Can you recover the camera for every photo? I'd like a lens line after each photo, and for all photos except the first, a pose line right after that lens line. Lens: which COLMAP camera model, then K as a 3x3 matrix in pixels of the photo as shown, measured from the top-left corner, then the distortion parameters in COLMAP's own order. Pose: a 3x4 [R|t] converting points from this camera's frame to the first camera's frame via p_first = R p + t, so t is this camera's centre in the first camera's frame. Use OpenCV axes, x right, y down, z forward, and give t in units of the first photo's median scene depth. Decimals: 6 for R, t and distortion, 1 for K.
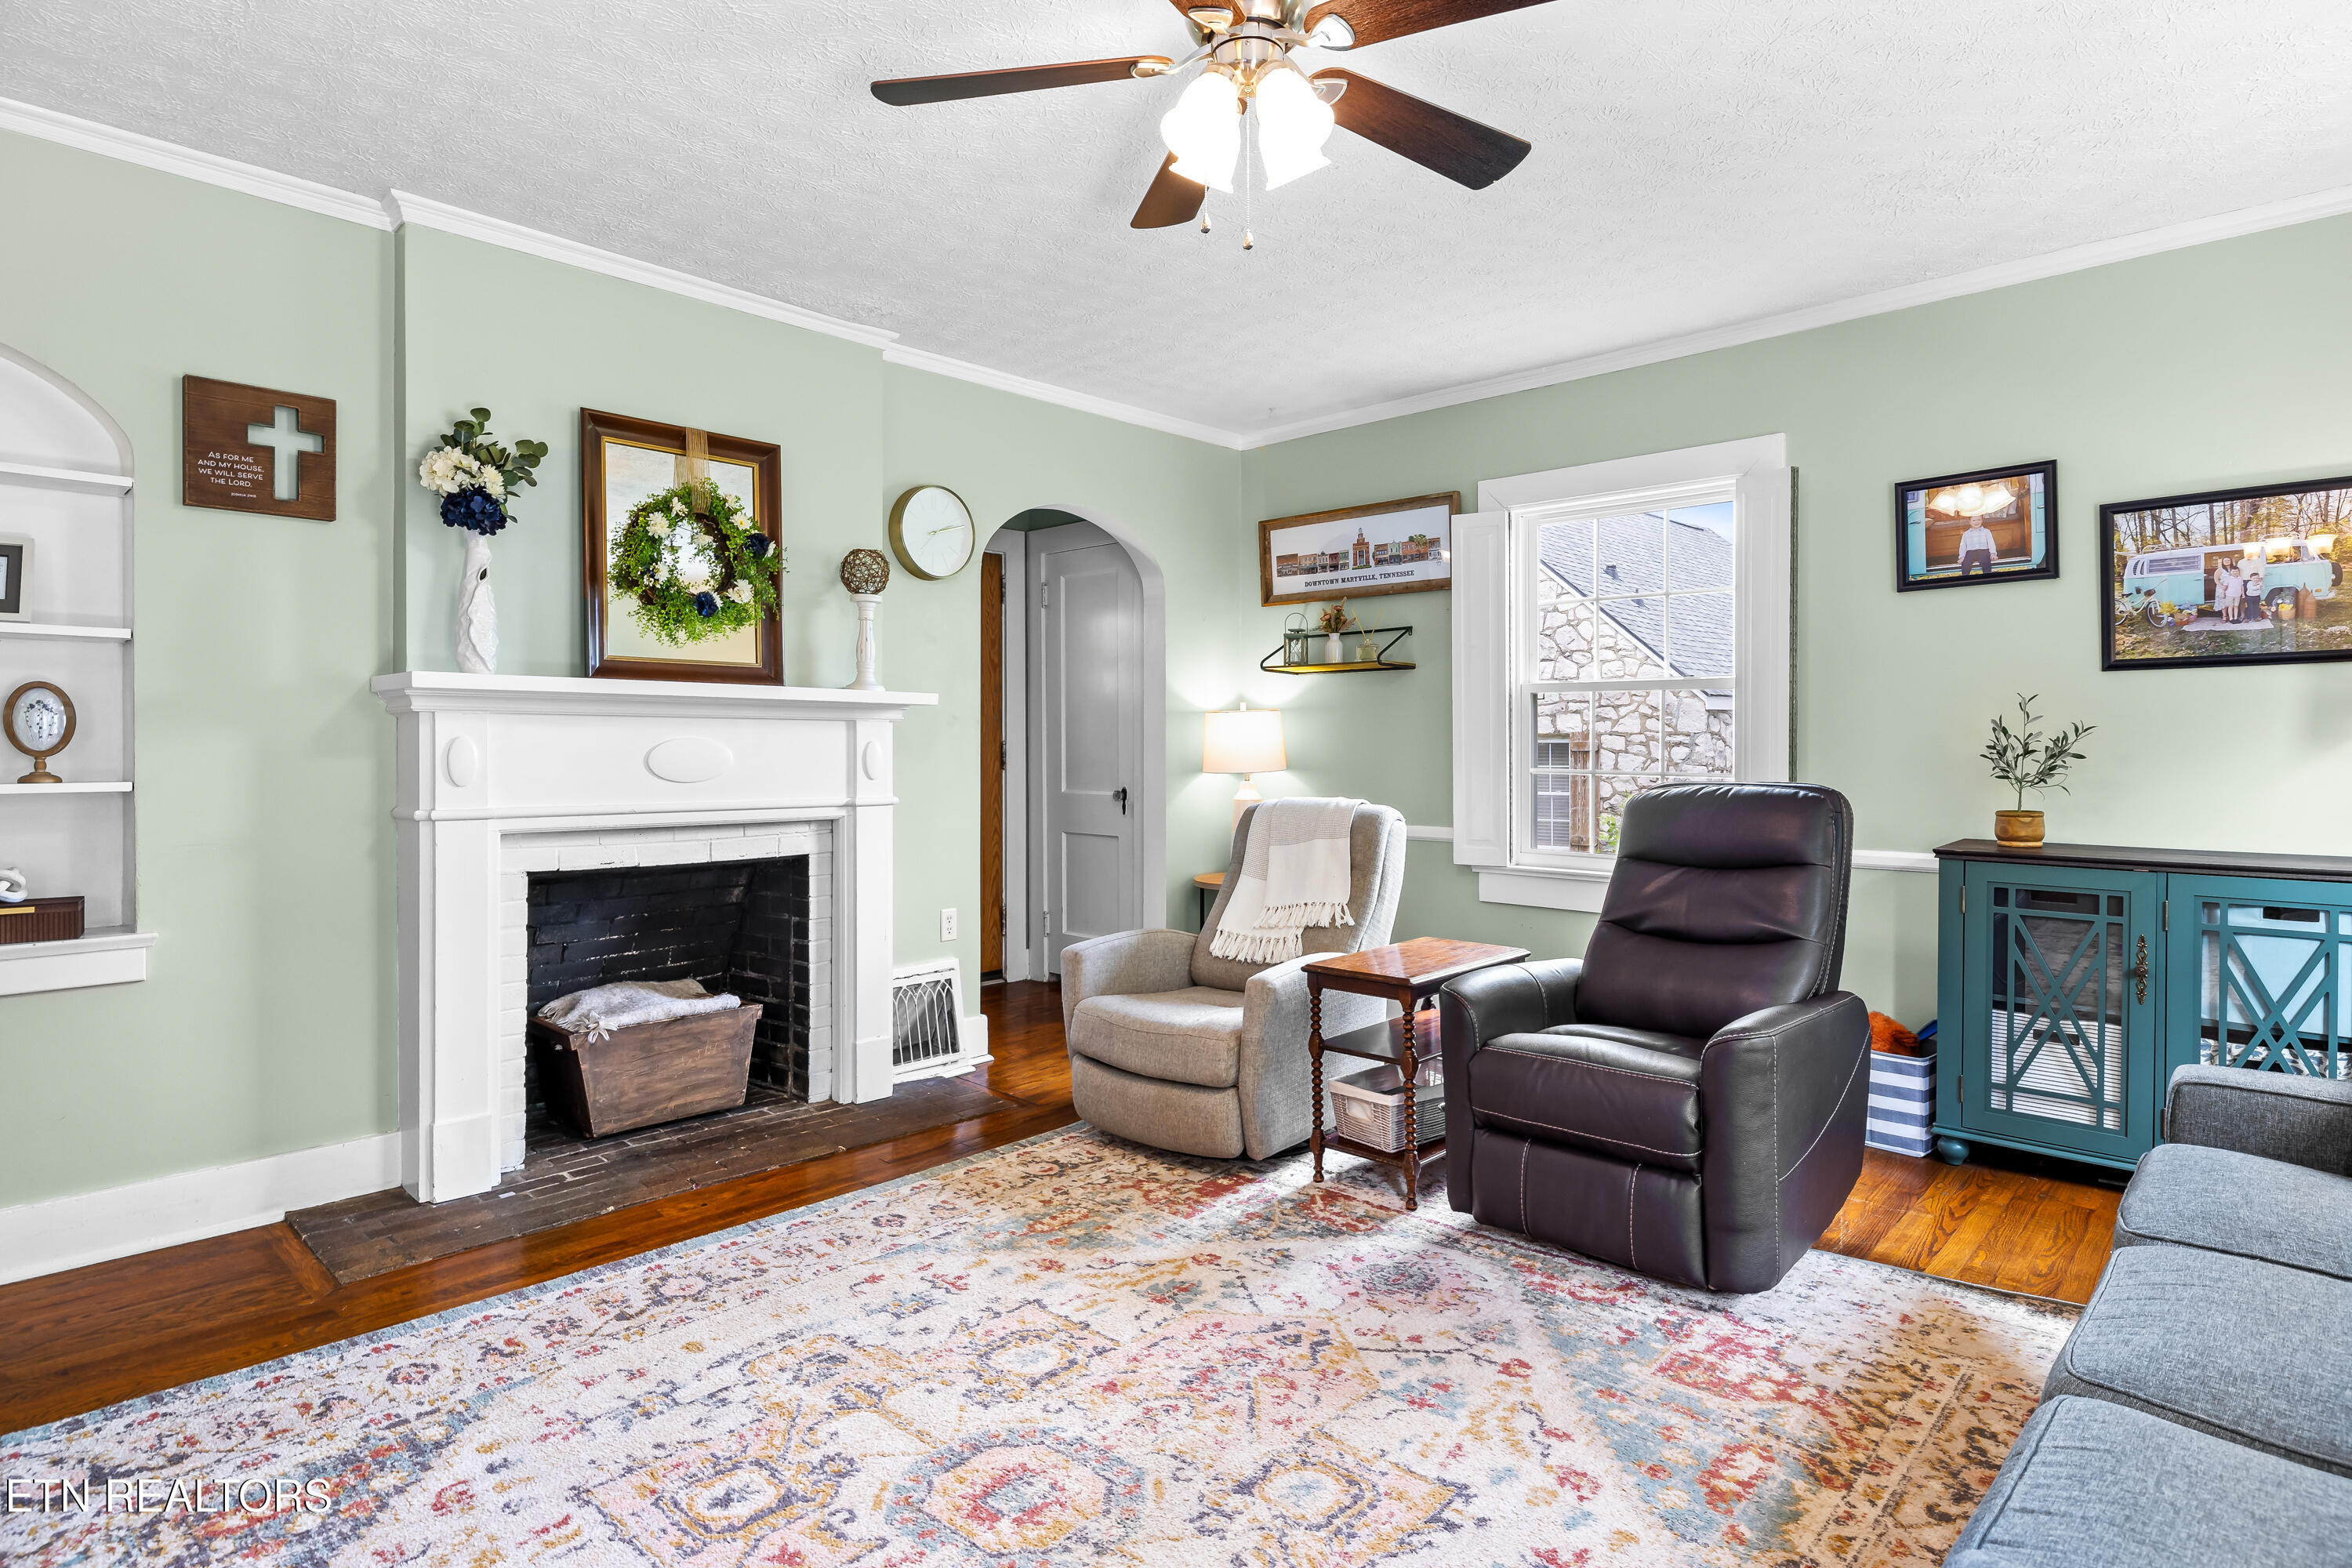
lens RADIAL K [[1250.7, 0, 1166.8], [0, 1250.7, 758.9], [0, 0, 1]] dist [-0.005139, 0.001477]
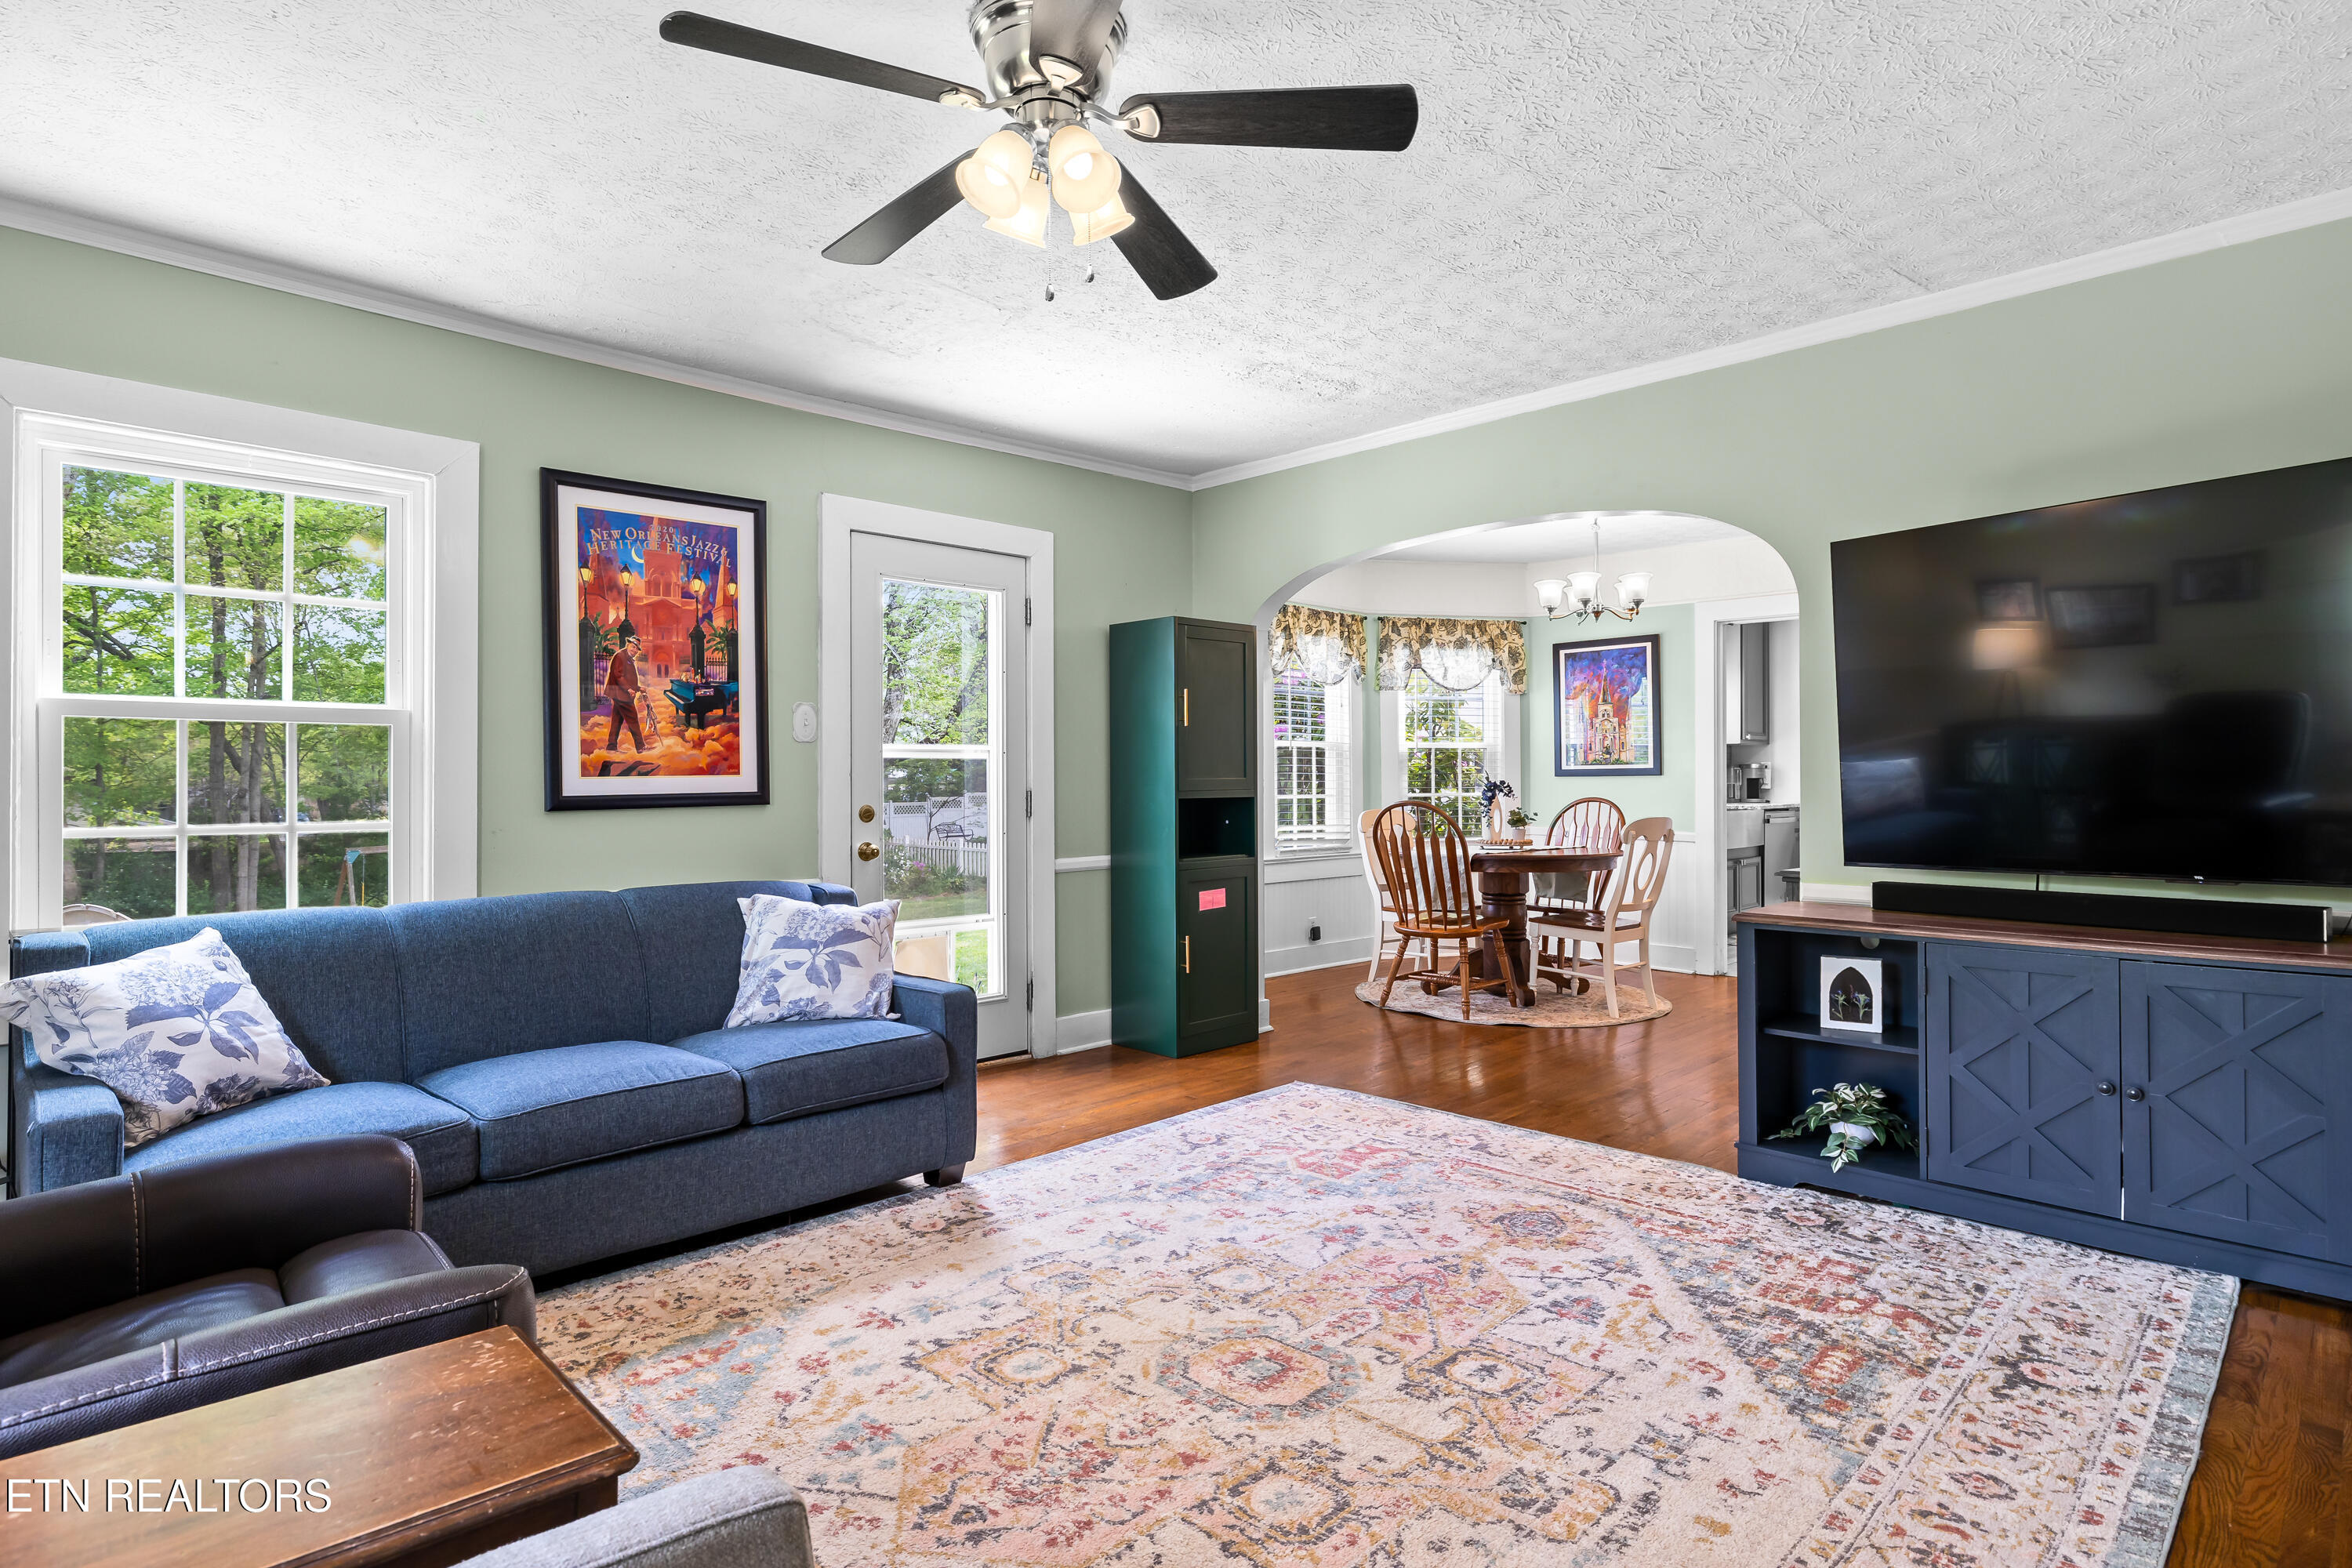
lens RADIAL K [[1237.5, 0, 1172.6], [0, 1237.5, 780.3], [0, 0, 1]] dist [-0.003520, 0.000982]
pose [[-0.999557, 0.005011, 0.029328, -0.043631], [0.005398, 0.999899, 0.013139, -0.013433], [-0.029259, 0.013292, -0.999483, 1.340540]]
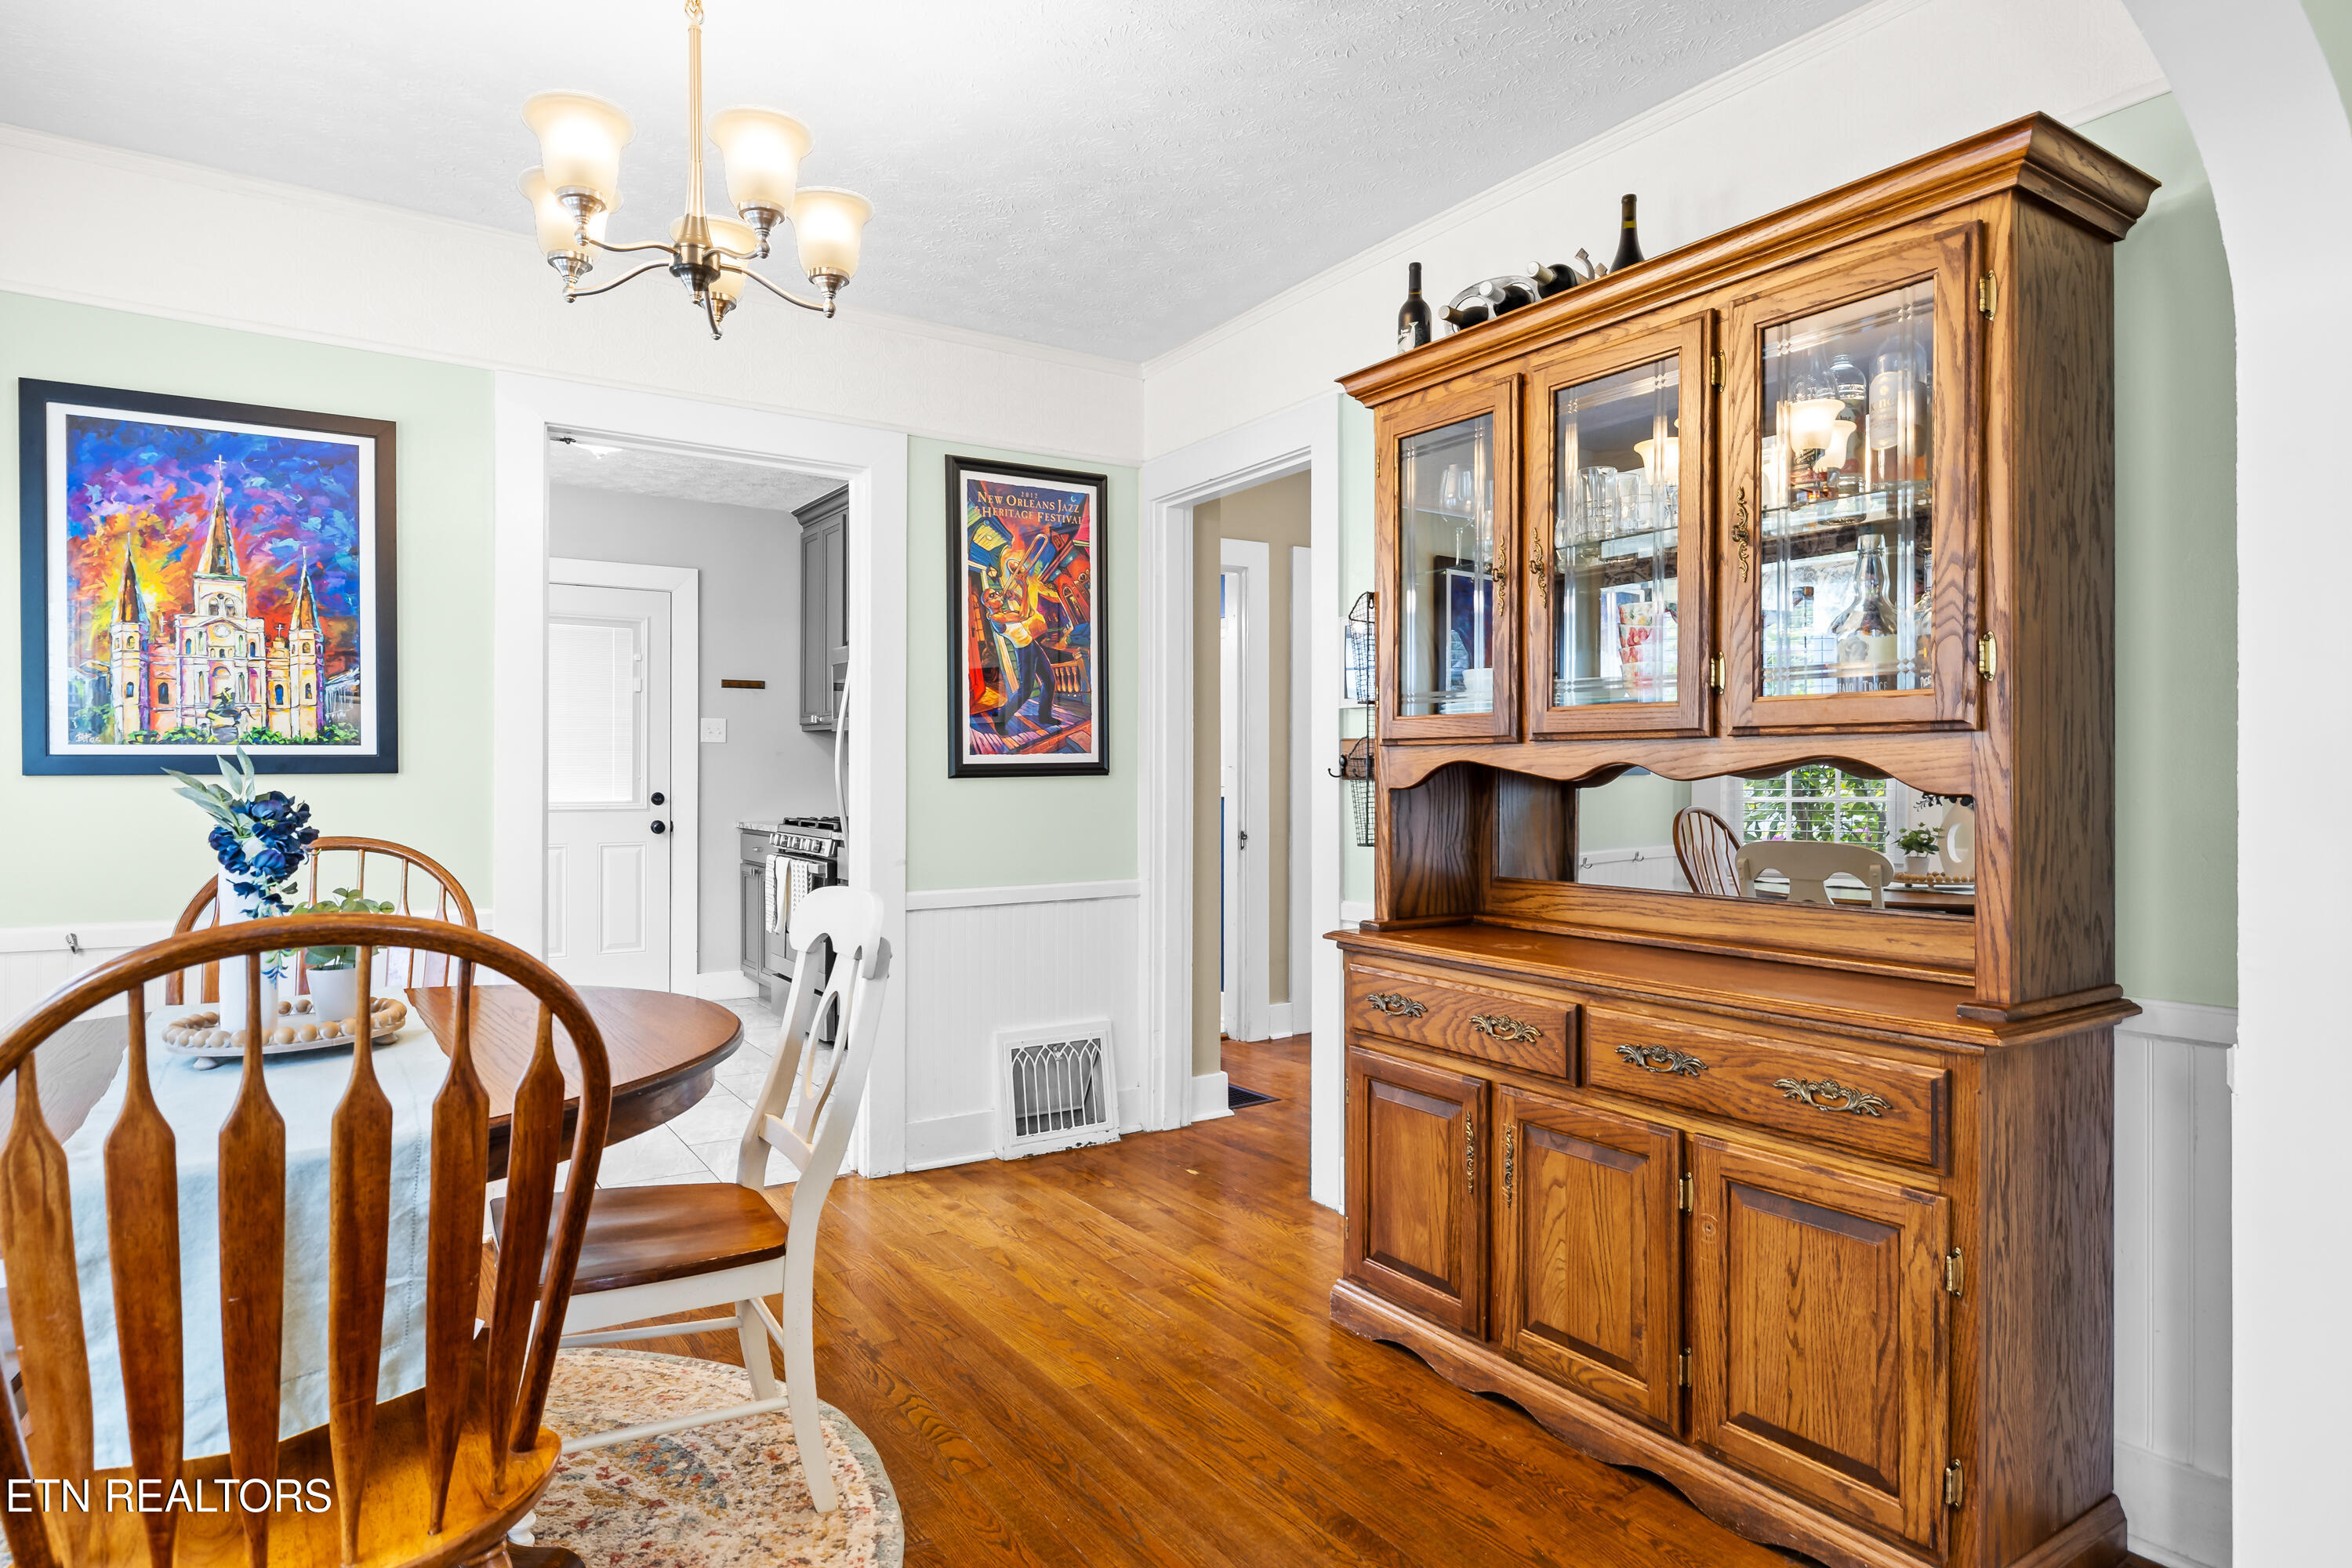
lens RADIAL K [[1314.0, 0, 1172.5], [0, 1314.0, 770.8], [0, 0, 1]] dist [-0.000080, -0.000718]
pose [[-0.226963, 0.000224, -0.973903, -0.054539], [-0.011583, 0.999929, 0.002930, 0.000607], [0.973834, 0.011946, -0.226945, -0.163865]]
